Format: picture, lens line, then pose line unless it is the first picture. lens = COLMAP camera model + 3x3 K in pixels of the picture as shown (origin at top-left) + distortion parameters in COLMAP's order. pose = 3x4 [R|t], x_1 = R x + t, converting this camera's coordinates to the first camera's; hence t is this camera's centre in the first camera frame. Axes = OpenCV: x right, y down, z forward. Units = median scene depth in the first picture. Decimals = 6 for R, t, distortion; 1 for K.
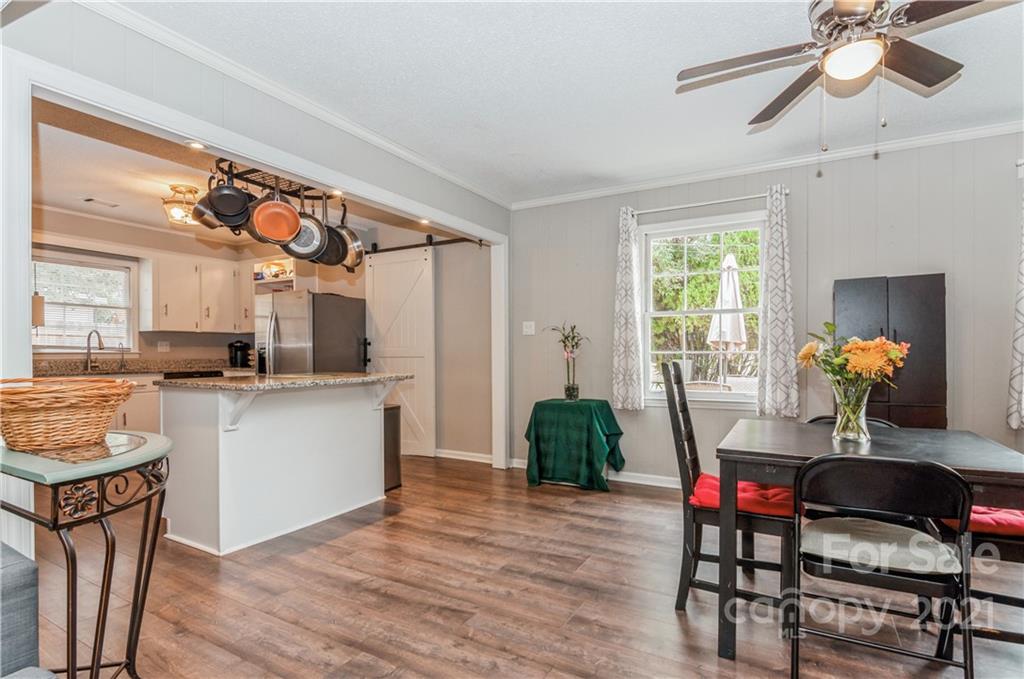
lens RADIAL K [[498.4, 0, 503.6], [0, 498.4, 355.0], [0, 0, 1]] dist [-0.006036, -0.001031]
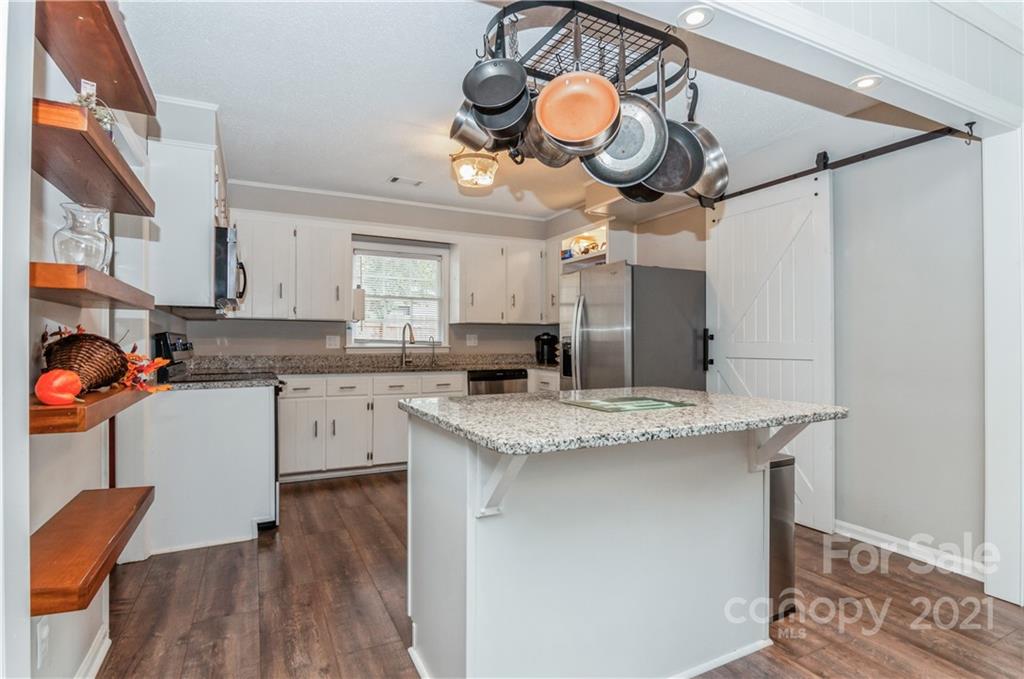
lens RADIAL K [[516.8, 0, 510.7], [0, 516.8, 340.8], [0, 0, 1]] dist [-0.001728, -0.000879]
pose [[0.835119, 0.003474, -0.550059, -0.110610], [-0.007686, 0.999956, -0.005353, -0.011718], [0.550016, 0.008698, 0.835109, 0.265188]]
